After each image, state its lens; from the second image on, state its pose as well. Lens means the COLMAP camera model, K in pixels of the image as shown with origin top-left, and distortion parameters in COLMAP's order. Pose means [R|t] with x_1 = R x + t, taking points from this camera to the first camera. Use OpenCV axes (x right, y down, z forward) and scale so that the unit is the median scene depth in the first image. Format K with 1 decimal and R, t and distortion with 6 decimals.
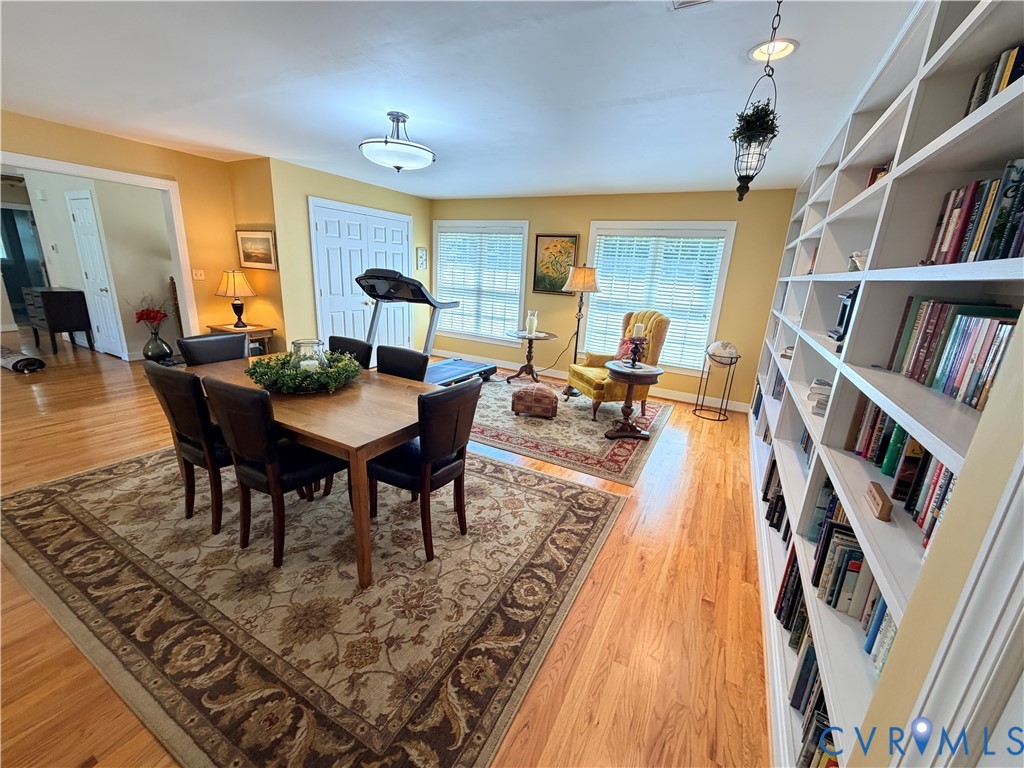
lens RADIAL K [[405.9, 0, 507.5], [0, 405.9, 377.7], [0, 0, 1]] dist [-0.005864, -0.000320]
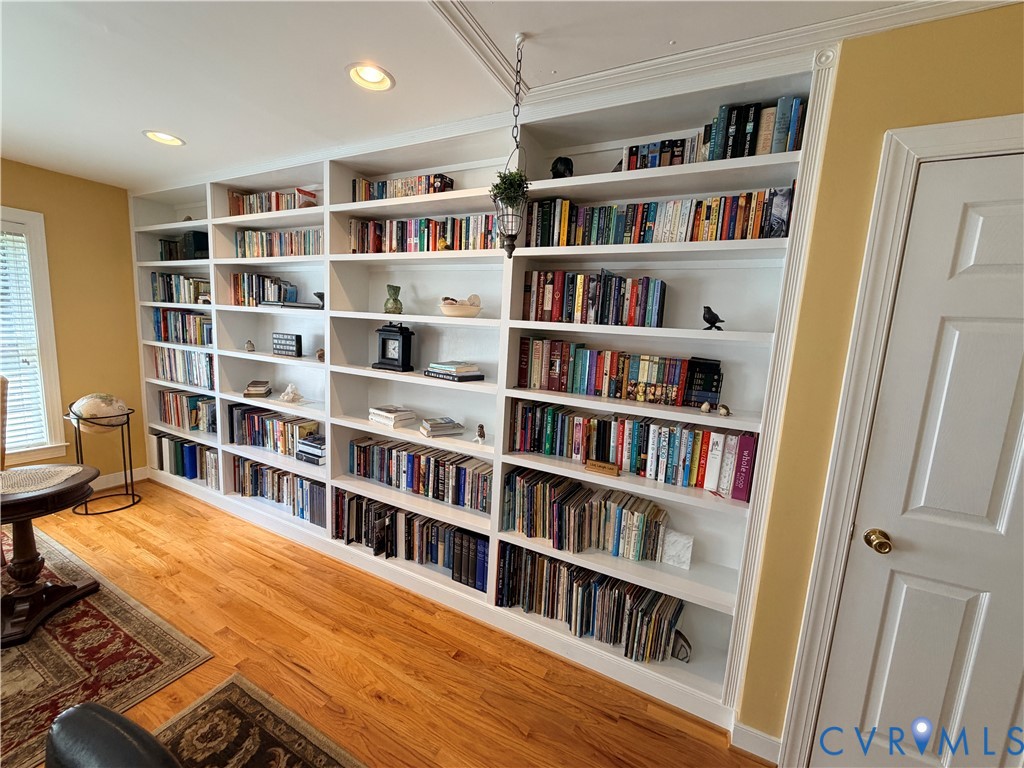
lens RADIAL K [[405.9, 0, 510.3], [0, 405.9, 386.7], [0, 0, 1]] dist [-0.005864, -0.000320]
pose [[-0.033859, -0.197904, 0.979636, -0.188100], [0.199538, 0.959125, 0.200657, -0.130662], [-0.979305, 0.202269, 0.007014, 0.420963]]
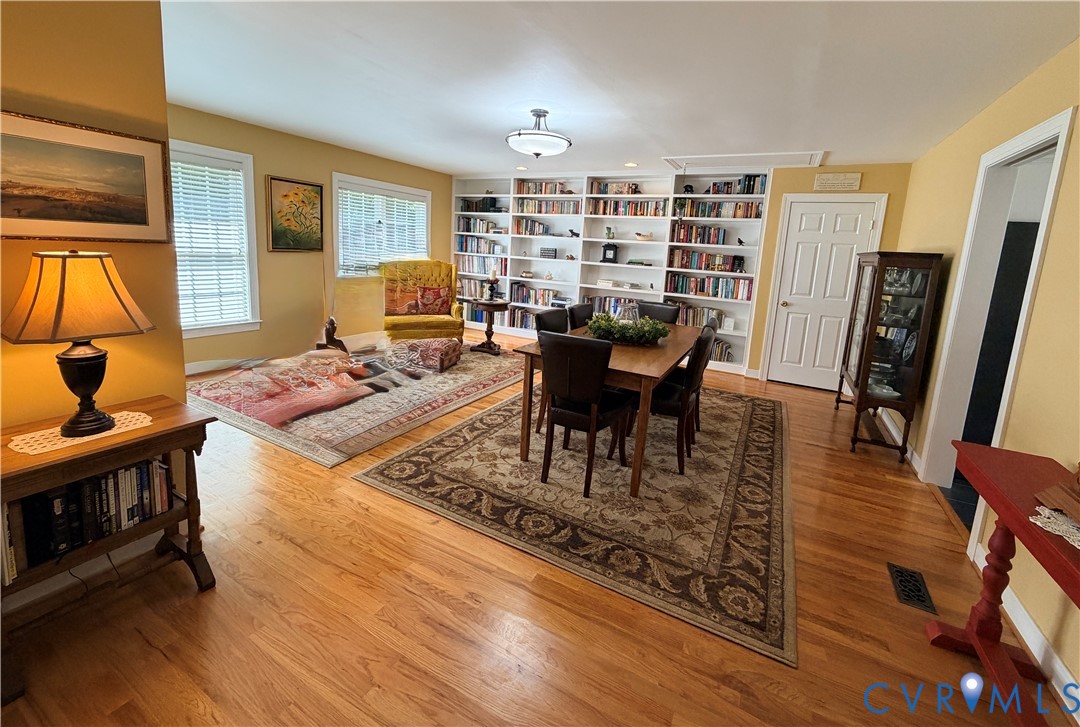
lens RADIAL K [[453.6, 0, 536.3], [0, 453.6, 316.5], [0, 0, 1]] dist [-0.001007, -0.000044]
pose [[-0.001007, -0.208541, 0.978013, -1.338173], [0.202995, 0.957608, 0.204400, -0.286726], [-0.979179, 0.198738, 0.041369, 0.871310]]
